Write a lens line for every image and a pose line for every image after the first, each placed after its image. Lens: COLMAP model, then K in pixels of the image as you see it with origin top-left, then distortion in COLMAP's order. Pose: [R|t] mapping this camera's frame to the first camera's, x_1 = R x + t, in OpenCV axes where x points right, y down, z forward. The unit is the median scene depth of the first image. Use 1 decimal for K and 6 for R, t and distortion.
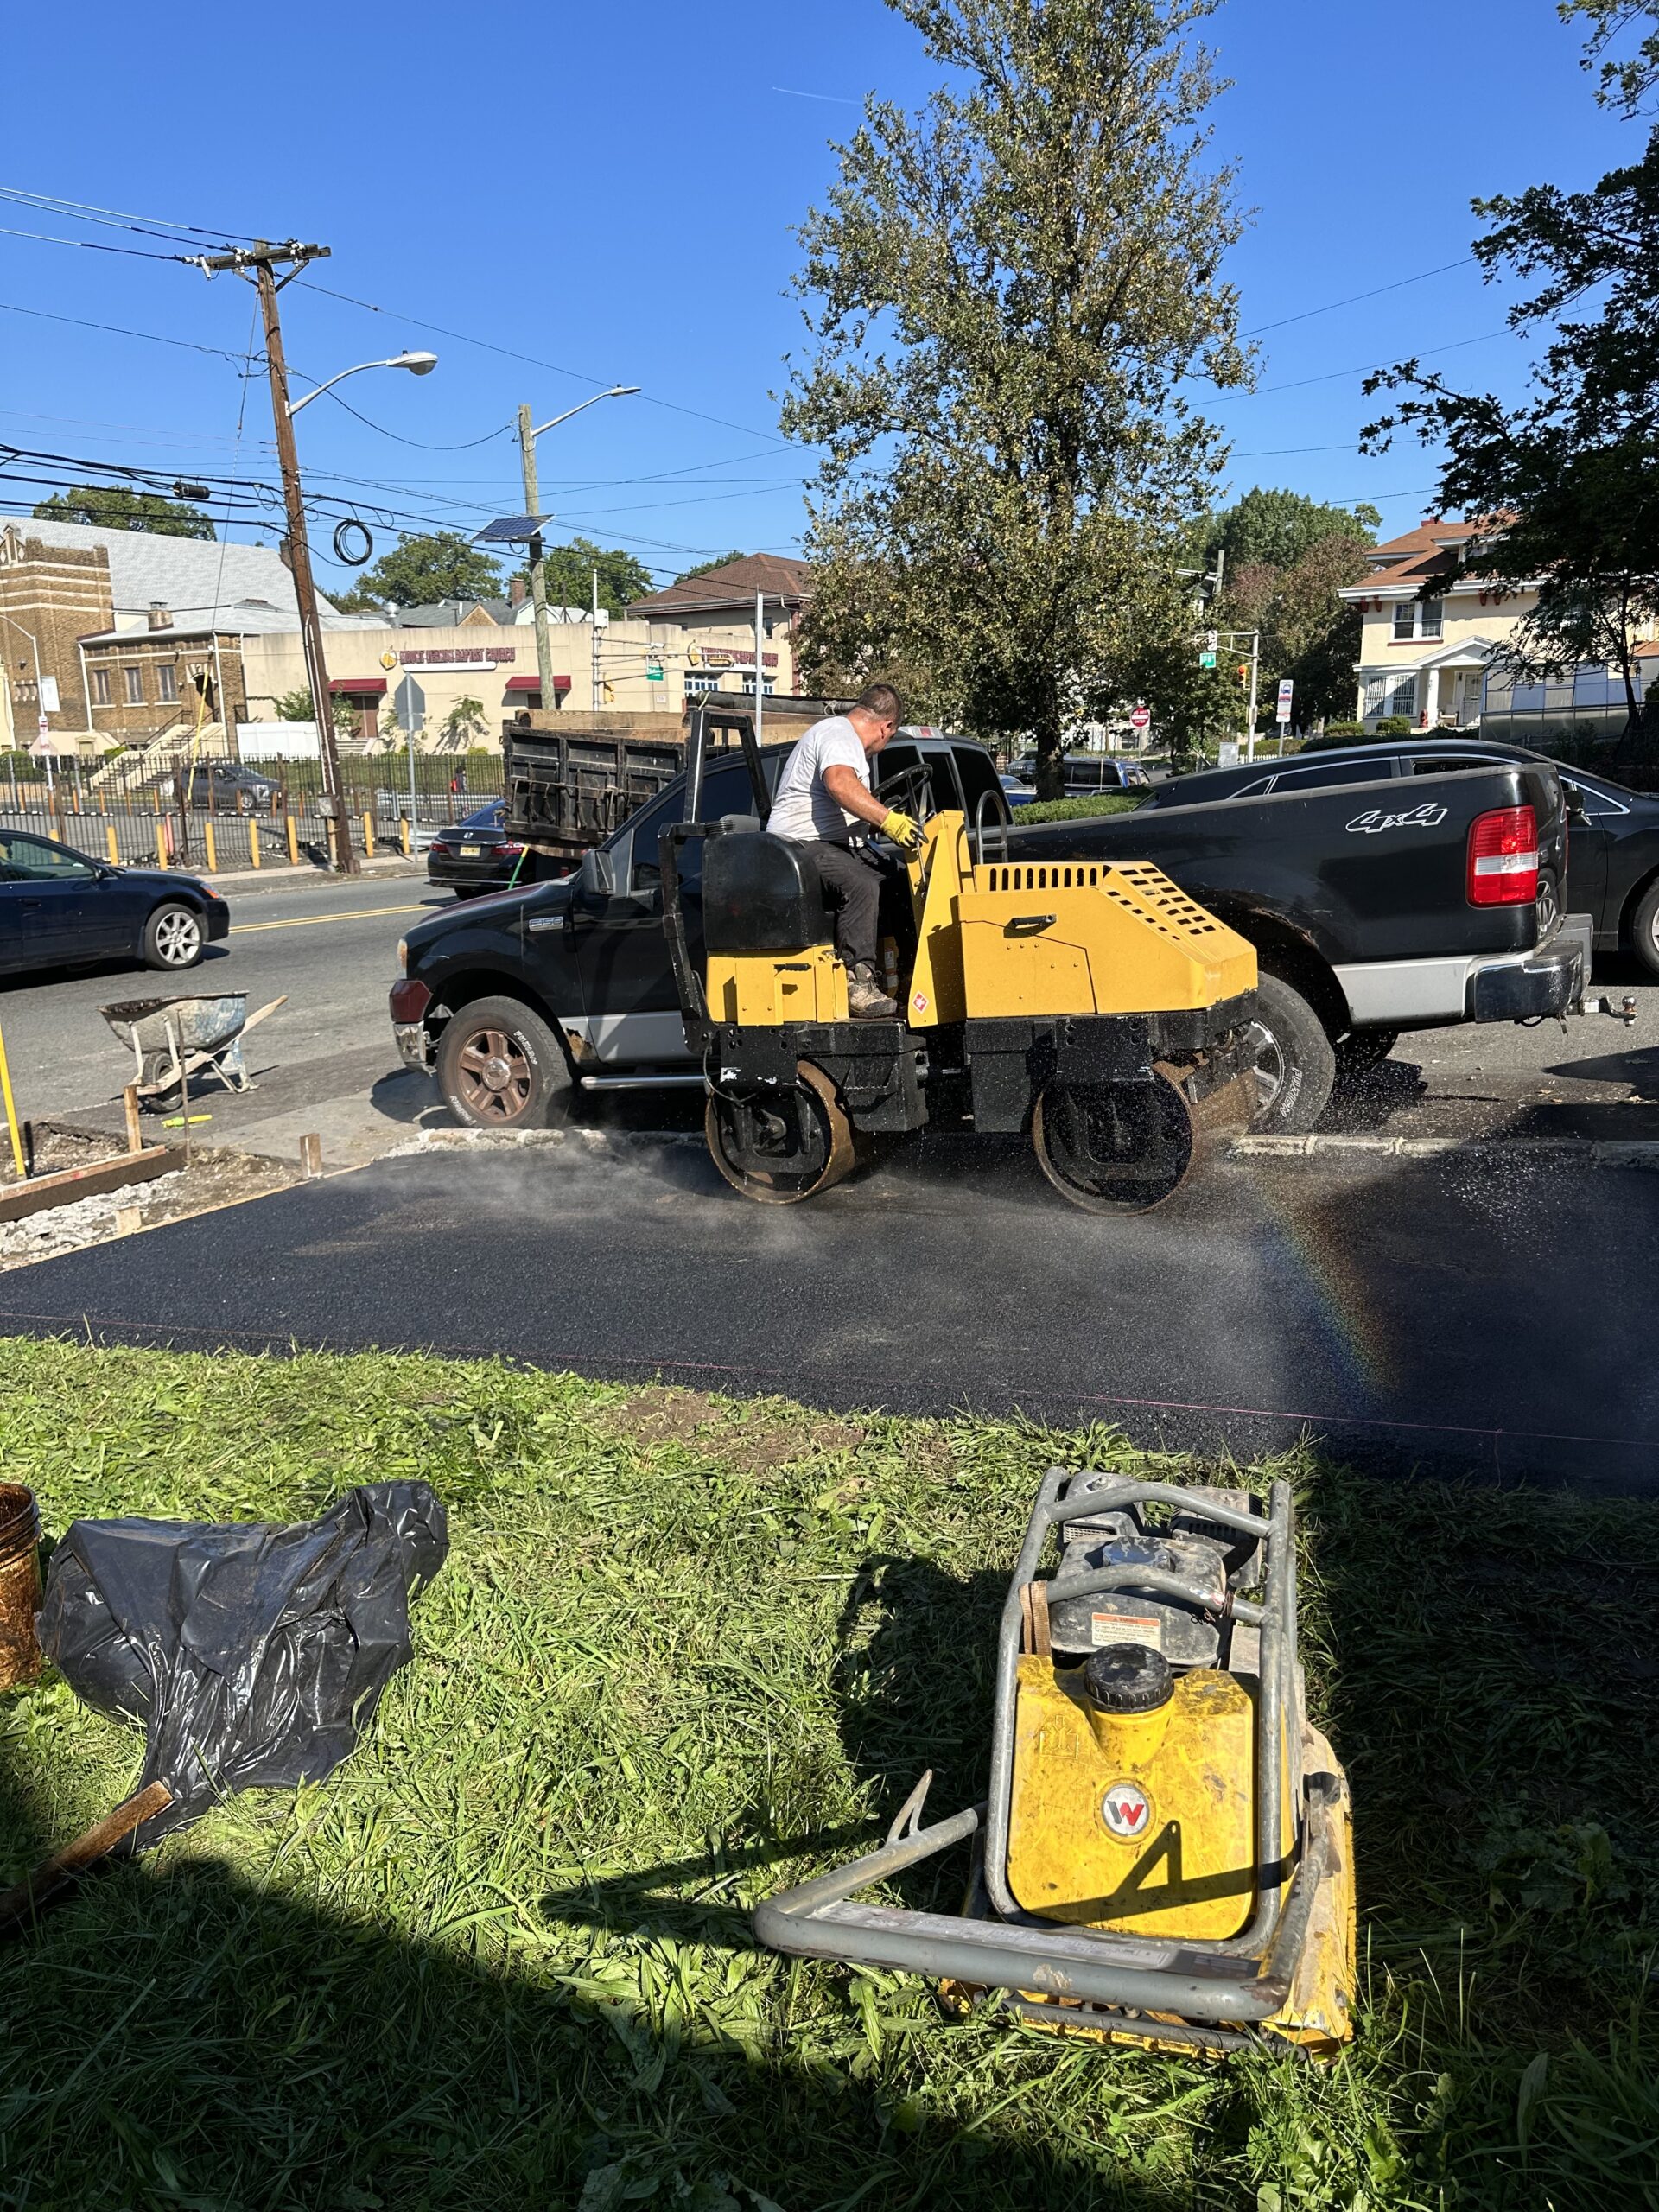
lens RADIAL K [[1597.6, 0, 829.5], [0, 1597.6, 1106.0], [0, 0, 1]] dist [0.011043, 0.001945]
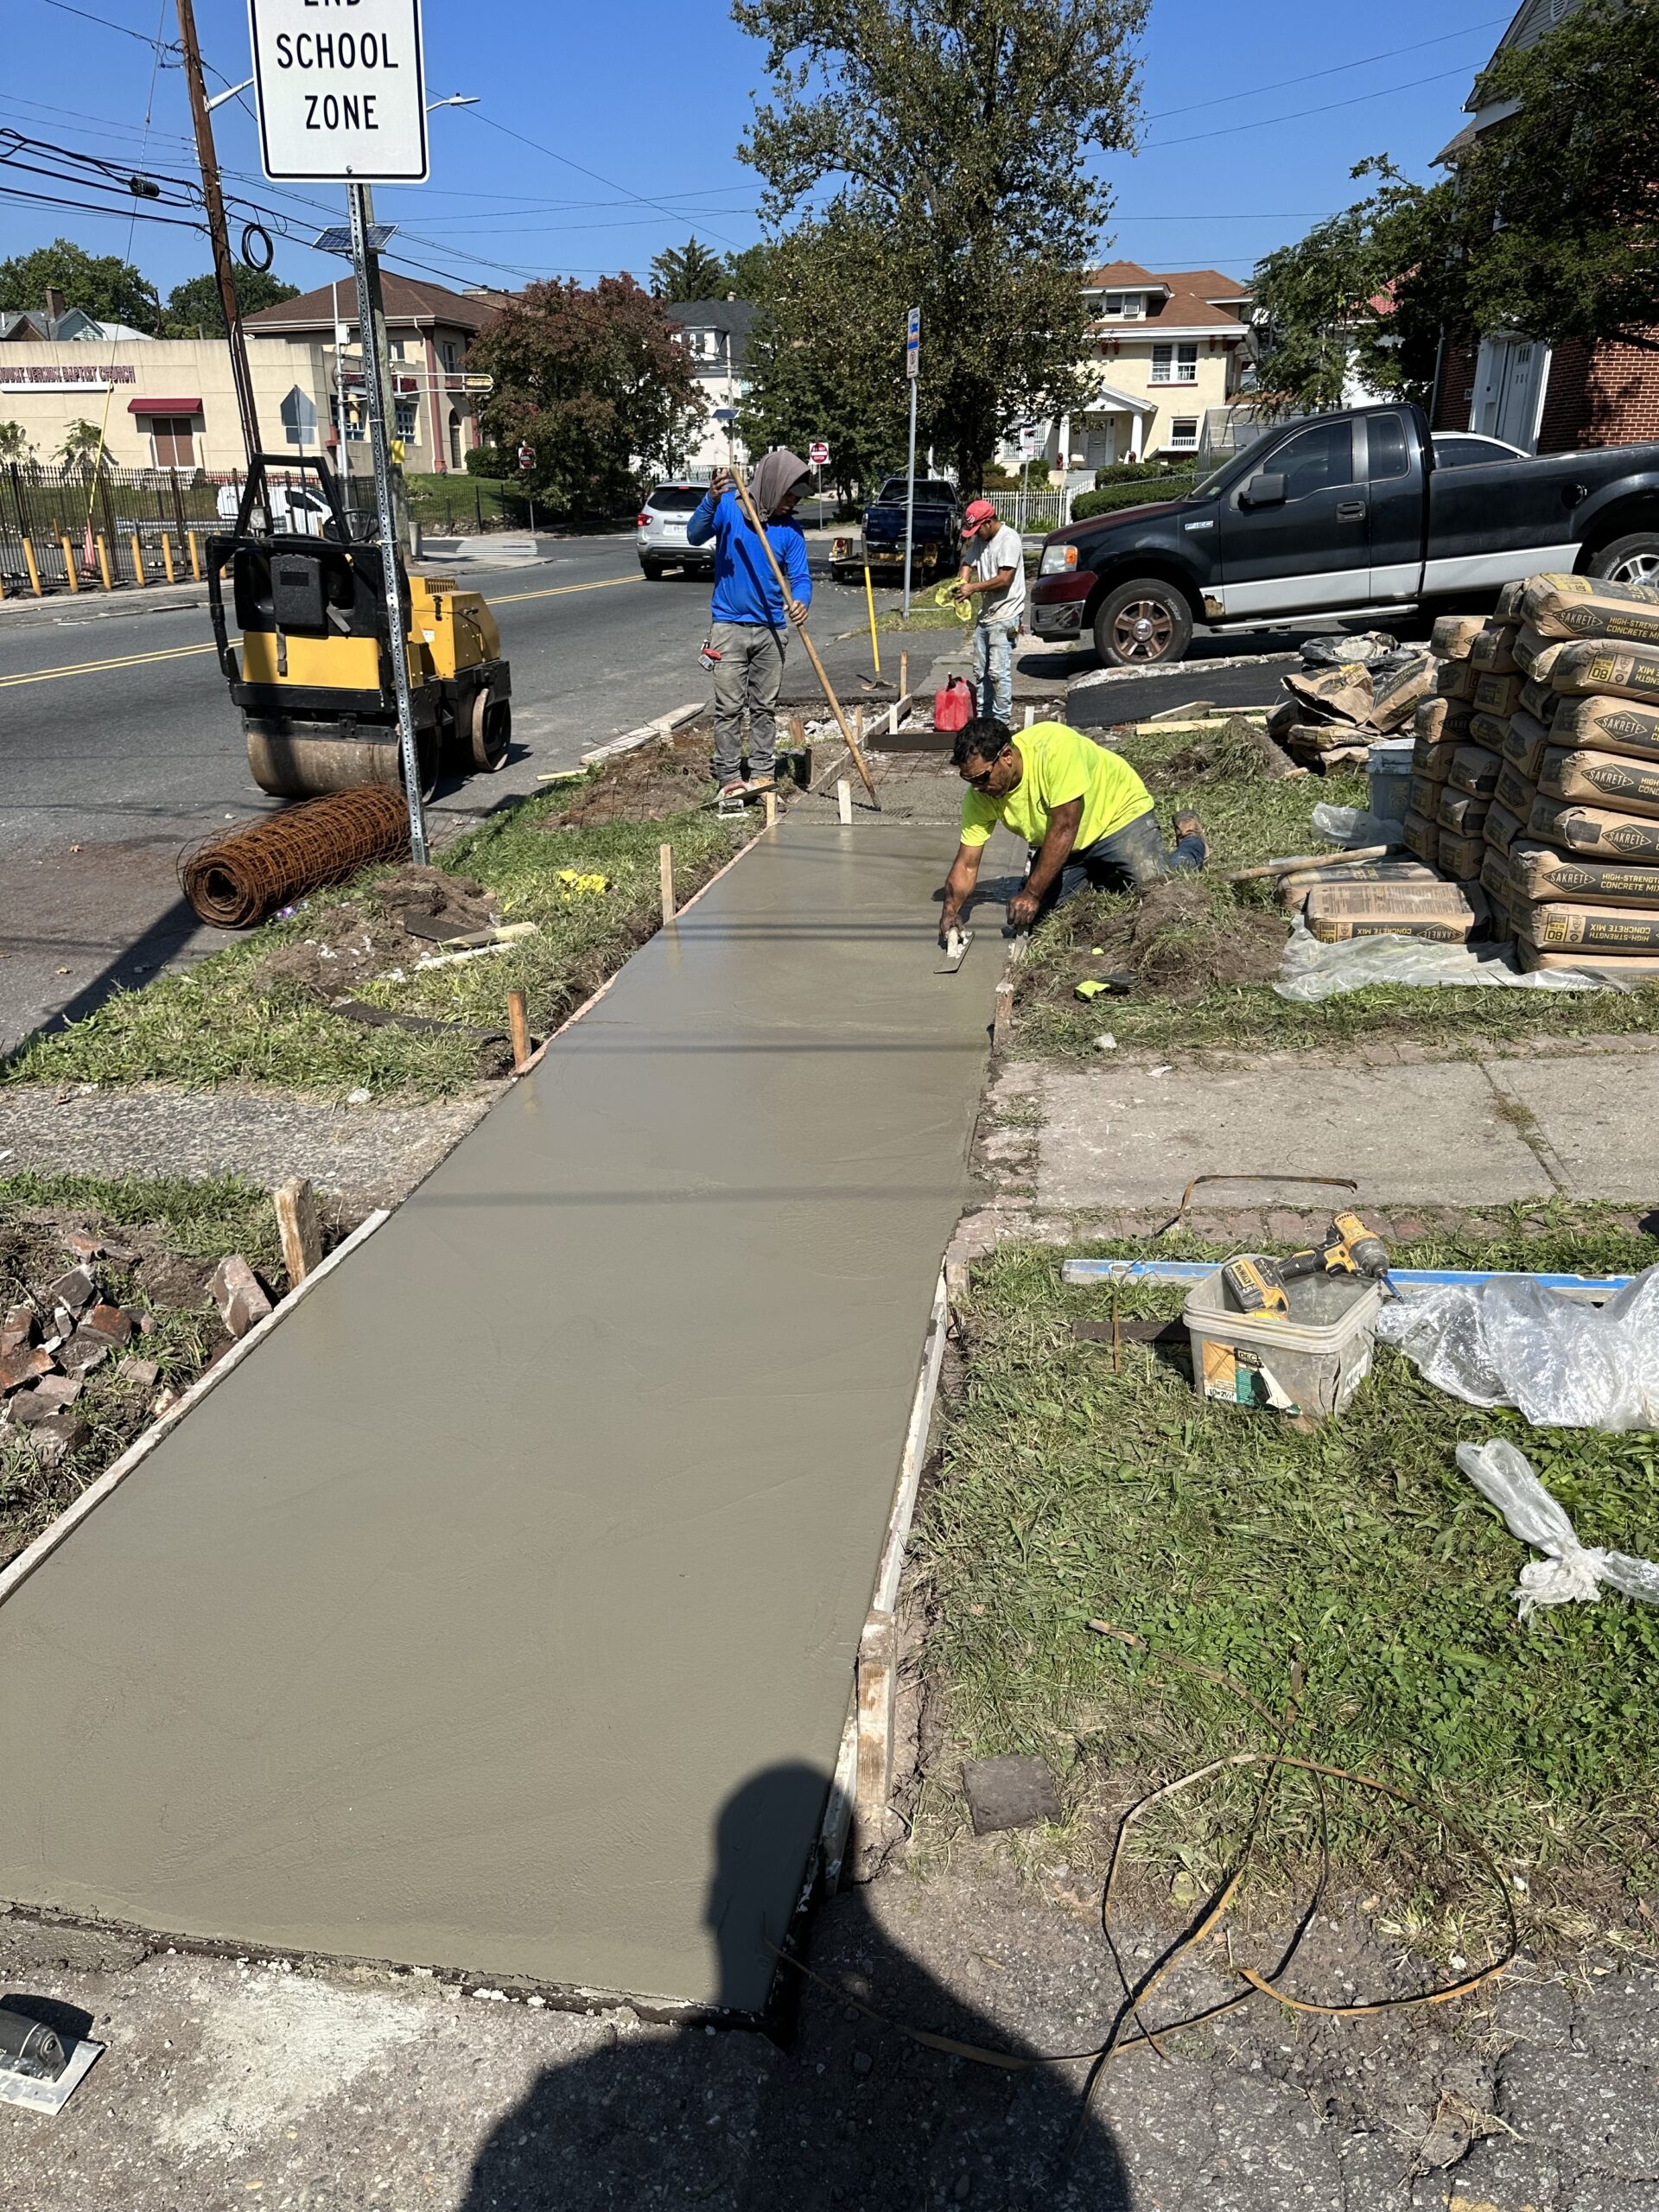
lens RADIAL K [[1560.6, 0, 829.5], [0, 1560.6, 1106.0], [0, 0, 1]] dist [0.003481, -0.000813]
pose [[0.965027, -0.085824, 0.247706, -0.265500], [0.047143, 0.986302, 0.158070, 0.053741], [-0.257879, -0.140864, 0.955854, -0.139651]]
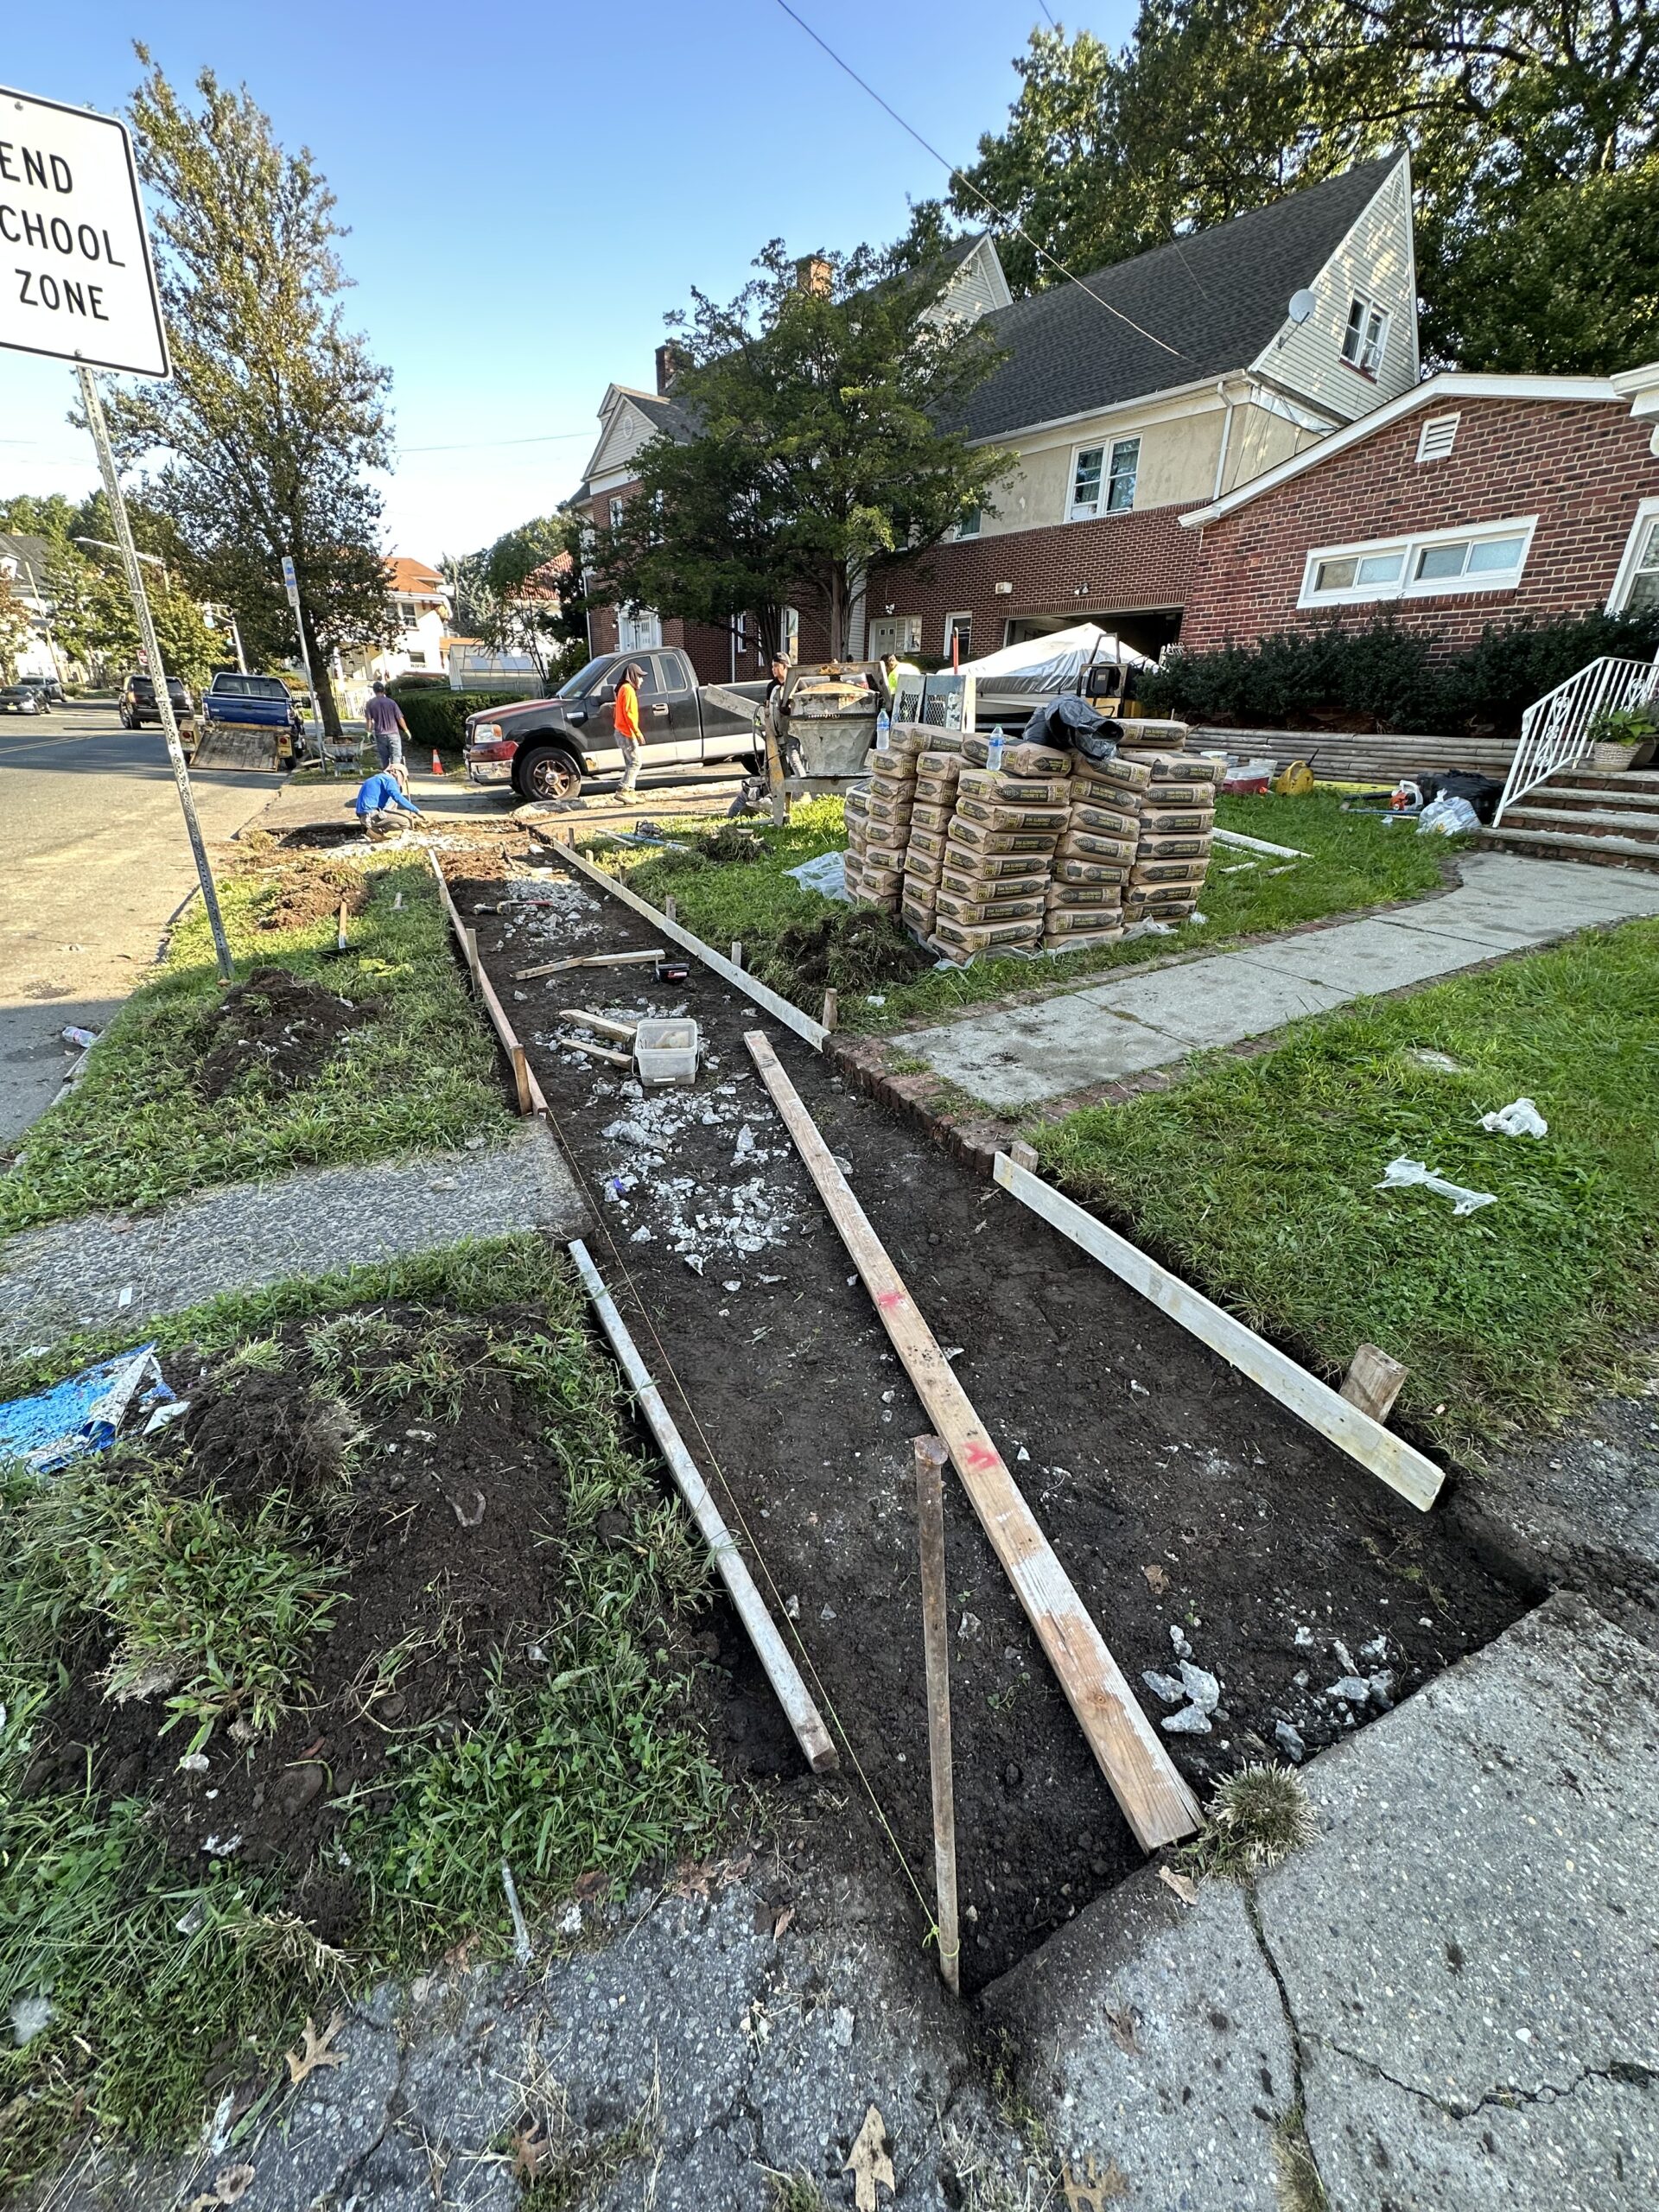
lens RADIAL K [[872.8, 0, 829.5], [0, 872.8, 1106.0], [0, 0, 1]] dist [-0.000991, 0.000165]
pose [[0.629947, -0.285946, 0.722081, -0.314269], [0.127405, 0.955205, 0.267115, 0.047652], [-0.766117, -0.076272, 0.638160, -0.088941]]
